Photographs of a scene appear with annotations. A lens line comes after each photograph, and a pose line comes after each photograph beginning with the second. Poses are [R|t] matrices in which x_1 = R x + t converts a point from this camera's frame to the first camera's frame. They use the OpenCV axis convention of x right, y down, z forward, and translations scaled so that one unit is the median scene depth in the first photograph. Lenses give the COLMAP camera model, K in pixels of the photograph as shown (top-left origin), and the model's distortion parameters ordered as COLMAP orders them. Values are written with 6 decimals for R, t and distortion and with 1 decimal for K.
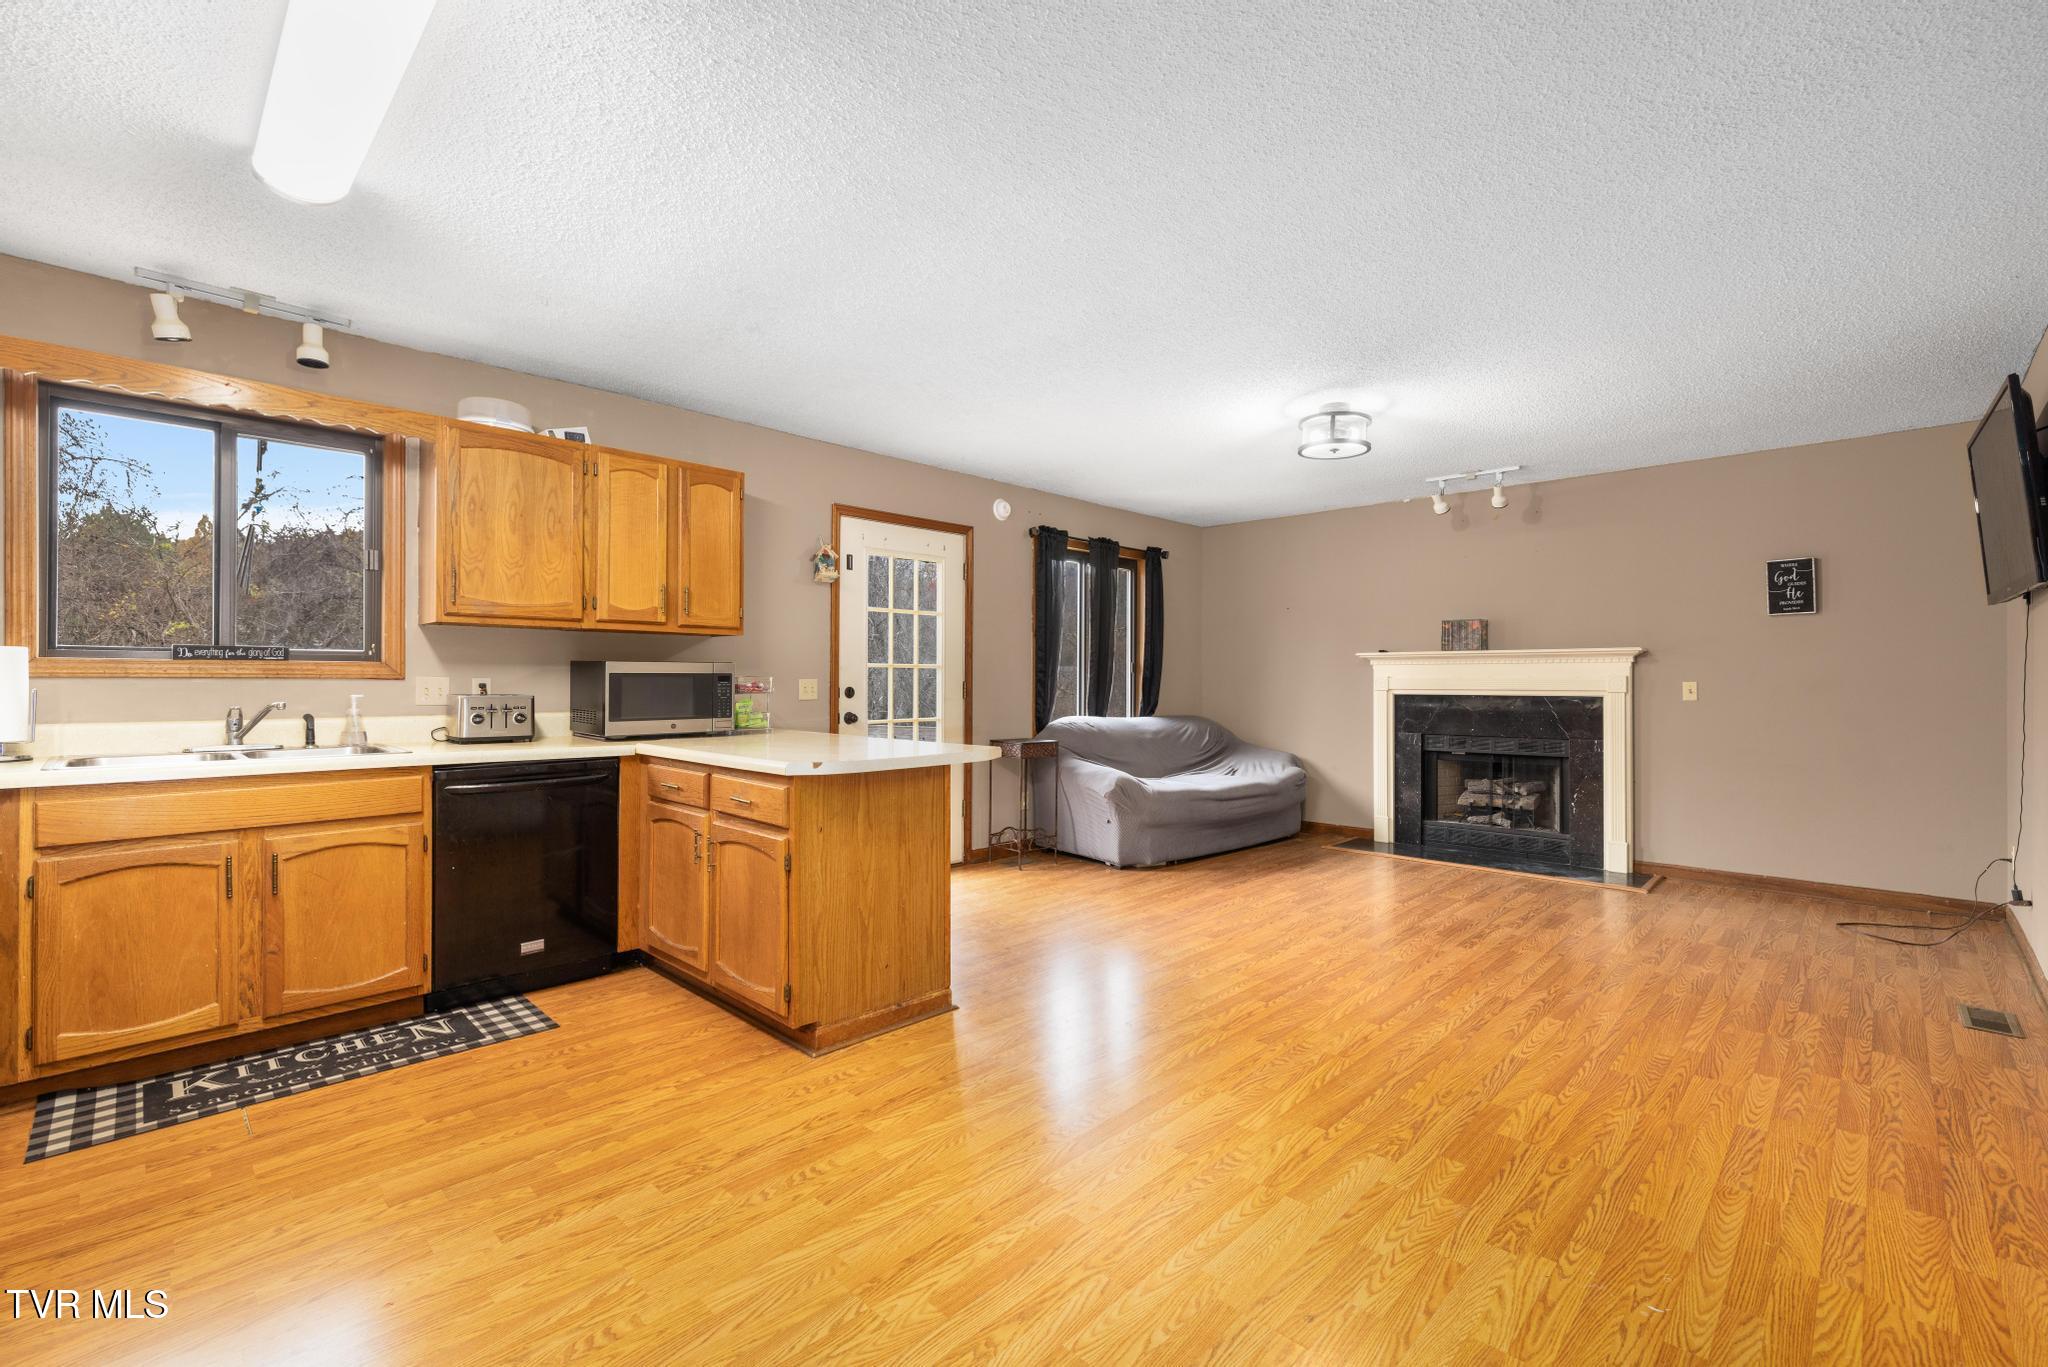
lens RADIAL K [[884.1, 0, 1033.6], [0, 884.1, 676.0], [0, 0, 1]] dist [0.001679, 0.000396]
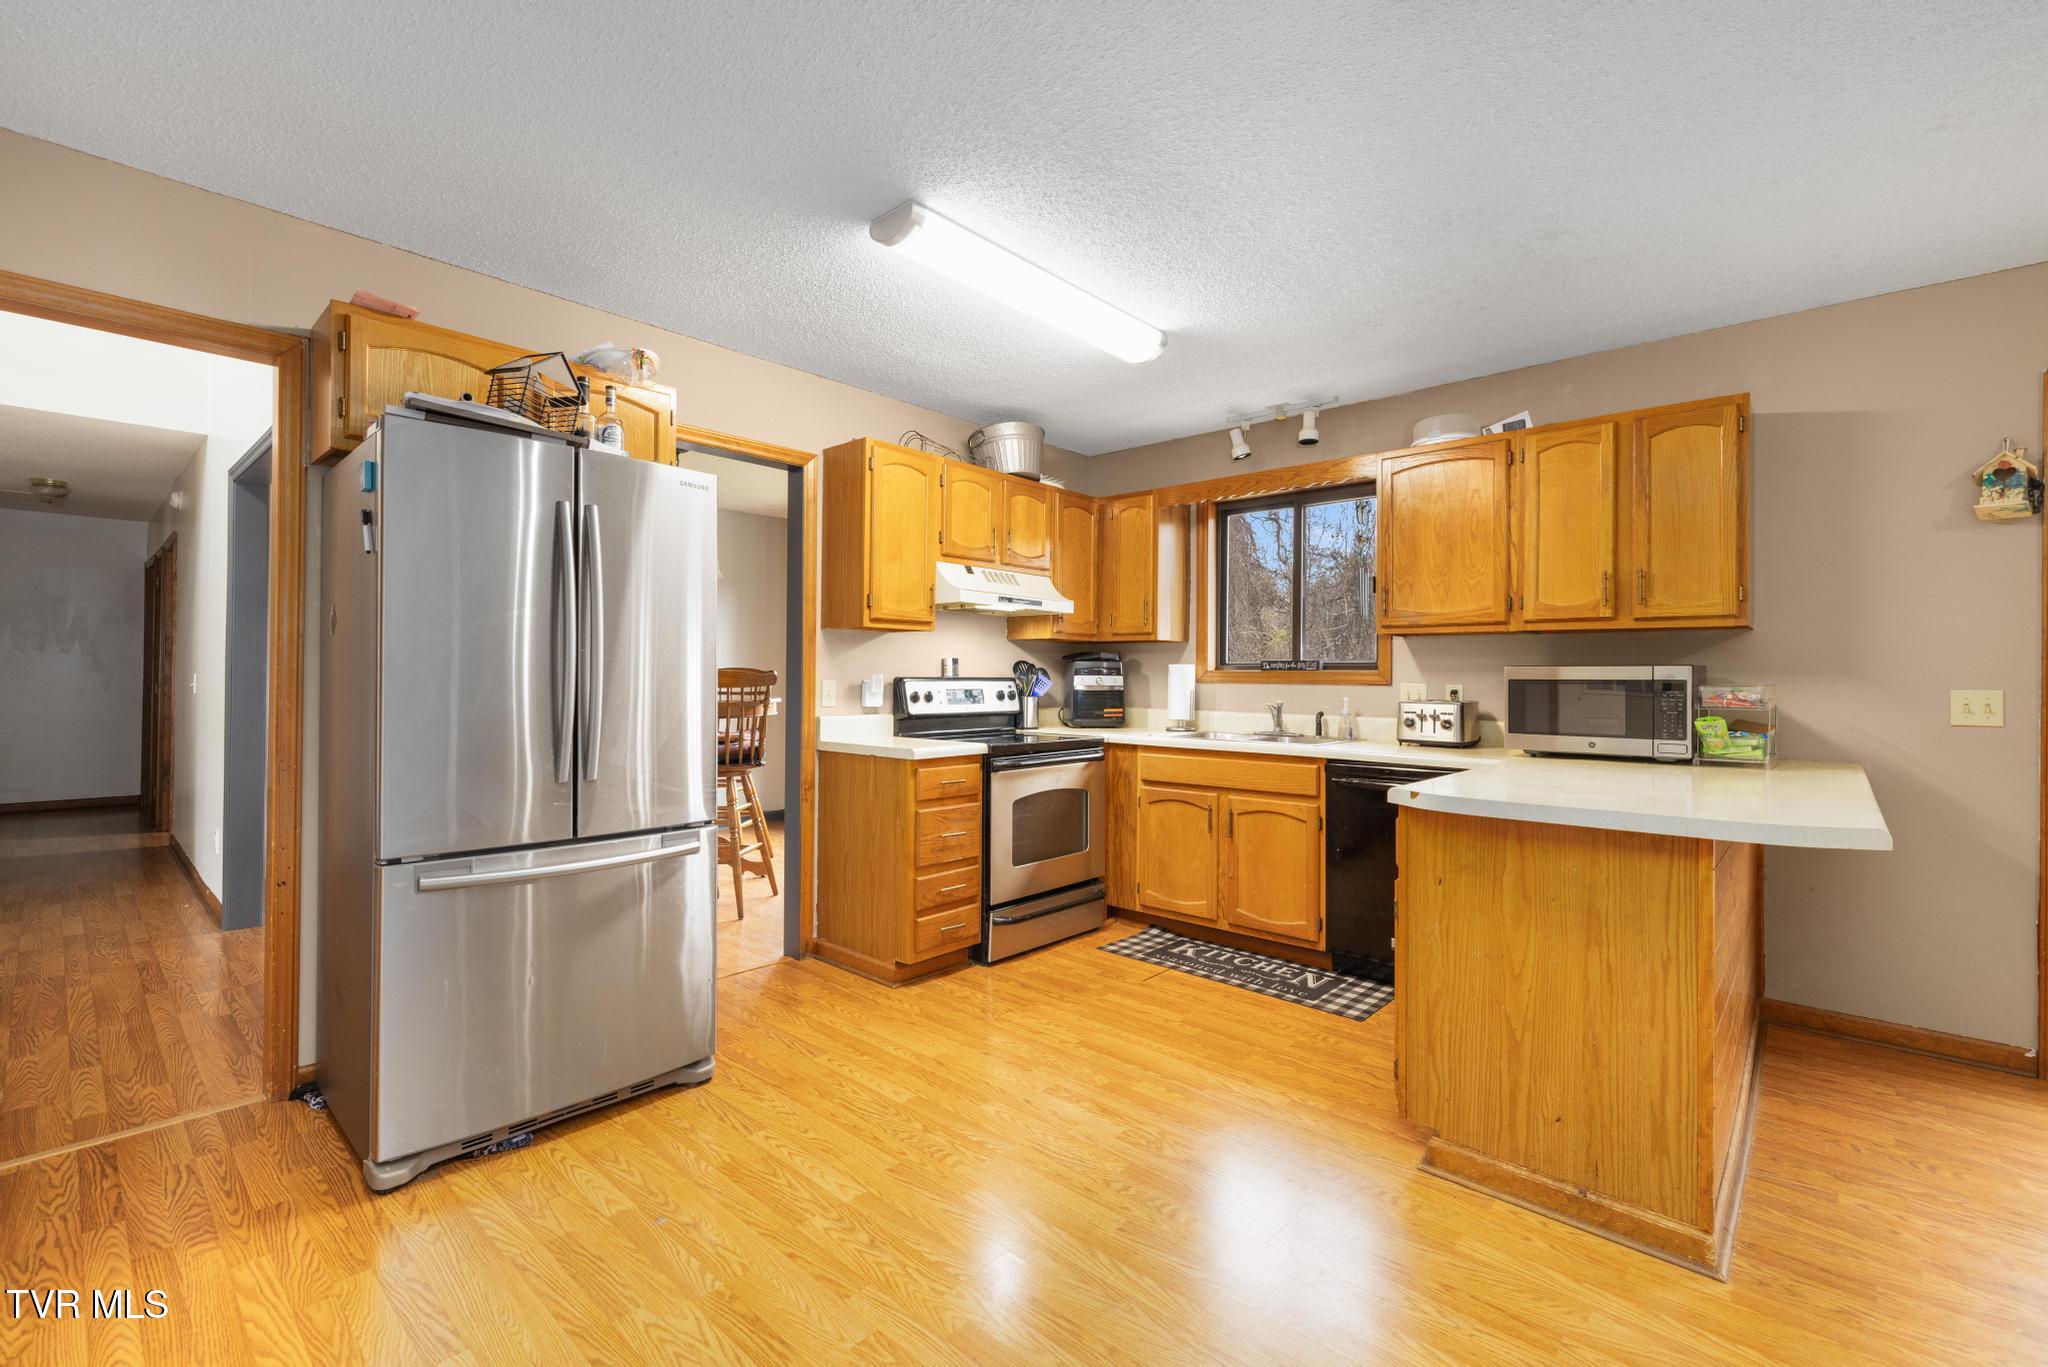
lens RADIAL K [[870.8, 0, 1025.9], [0, 870.8, 677.3], [0, 0, 1]] dist [-0.000167, 0.000112]
pose [[0.037301, -0.005176, -0.999291, 0.468858], [-0.005124, 0.999972, -0.005371, 0.002078], [0.999291, 0.005320, 0.037274, 0.569110]]
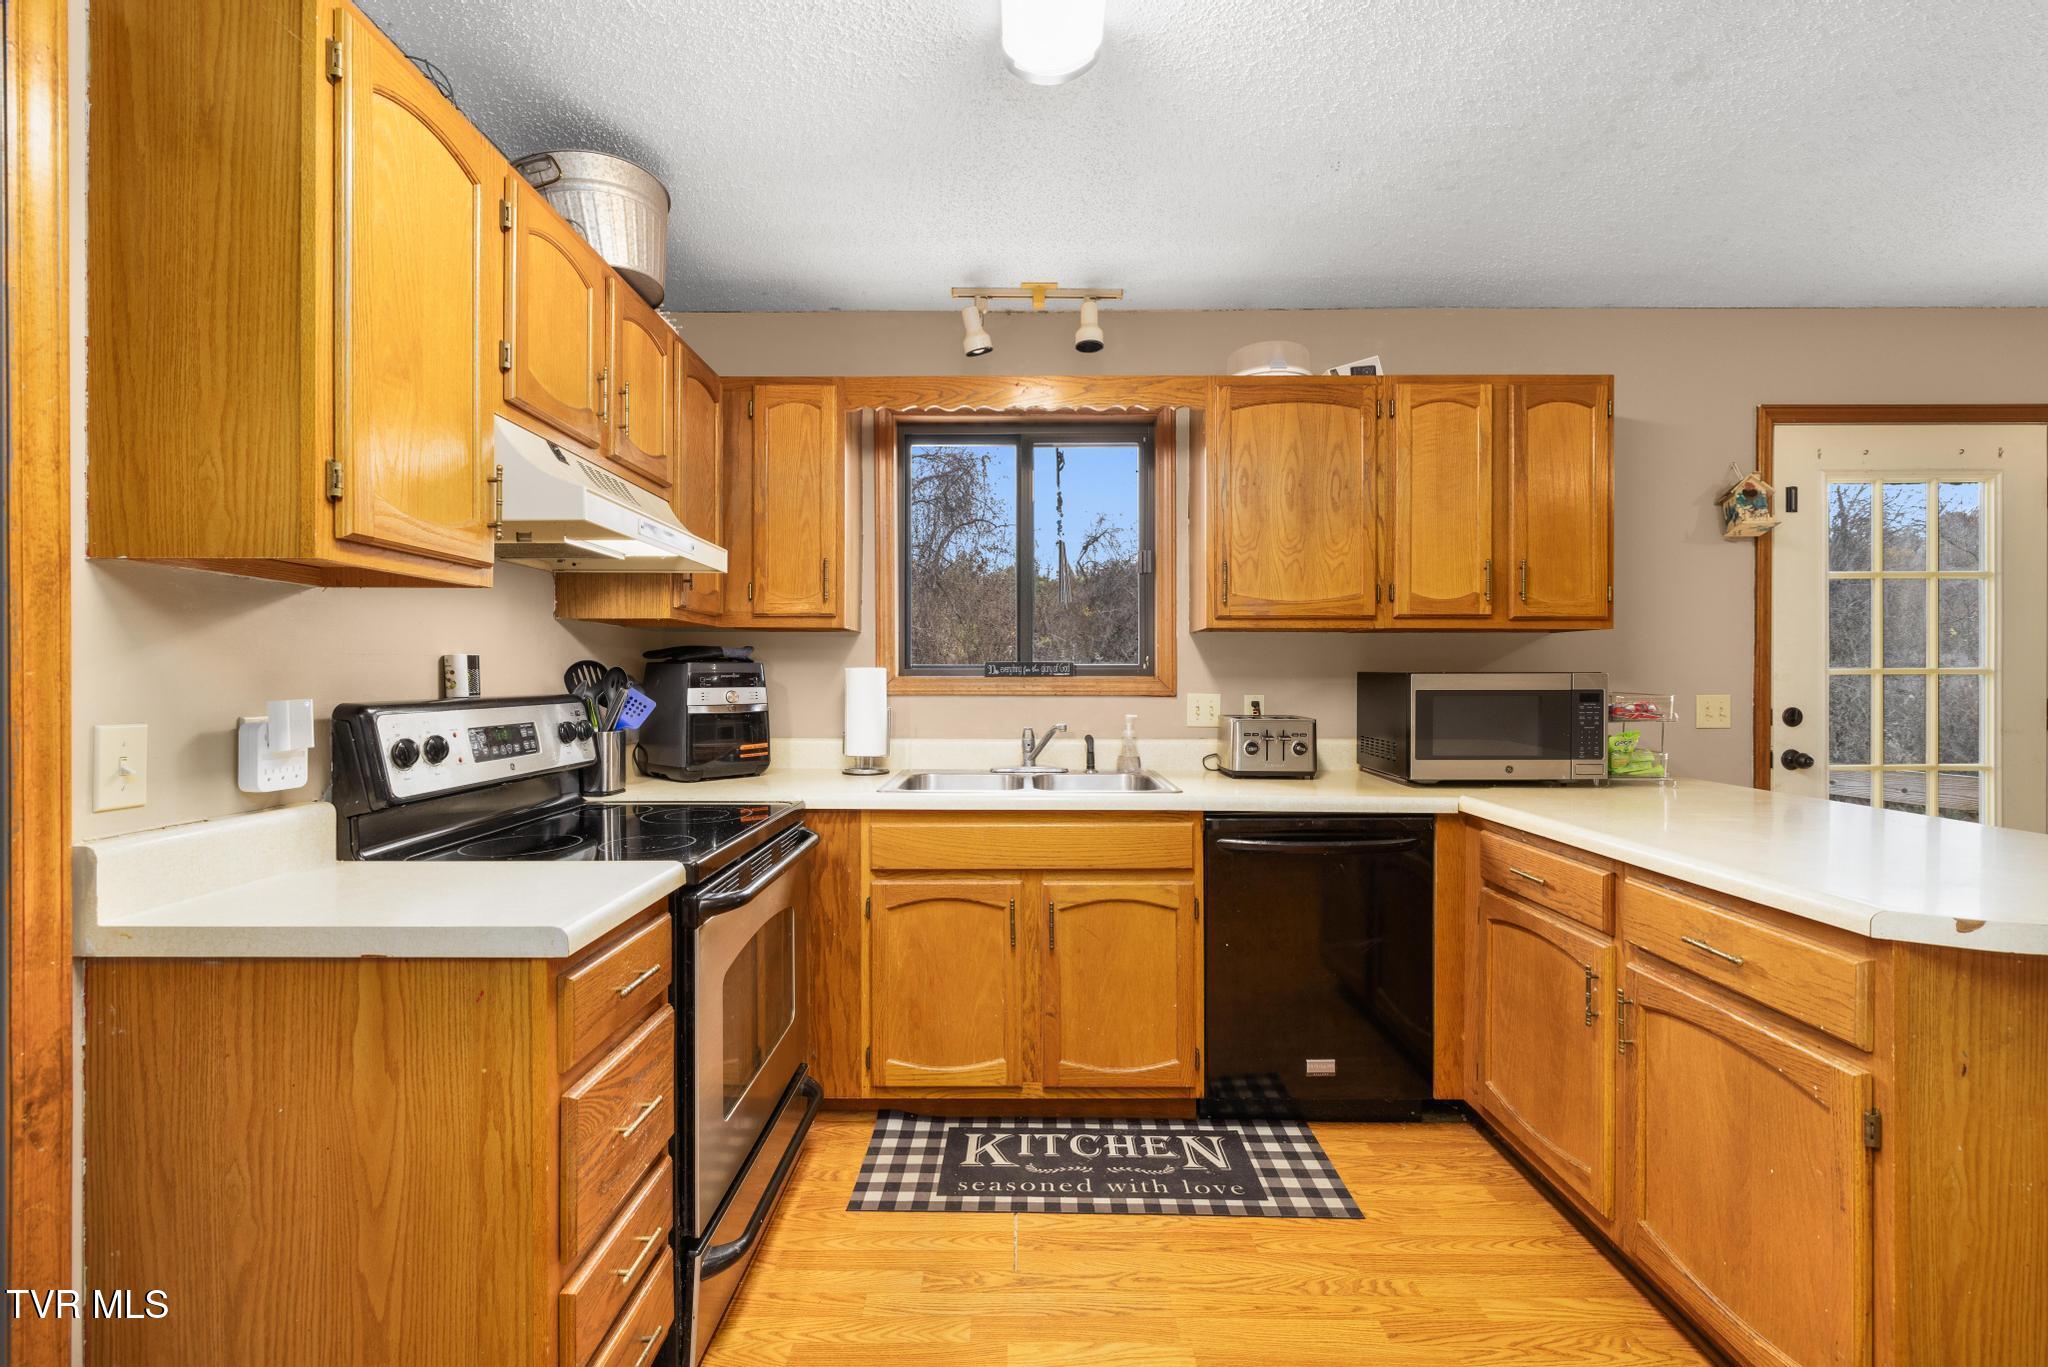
lens RADIAL K [[880.9, 0, 1018.2], [0, 880.9, 678.5], [0, 0, 1]] dist [-0.000243, 0.000445]
pose [[0.691792, -0.002592, -0.722092, -0.231719], [0.005538, 0.999983, 0.001716, -0.018903], [0.722076, -0.005187, 0.691795, 0.345988]]
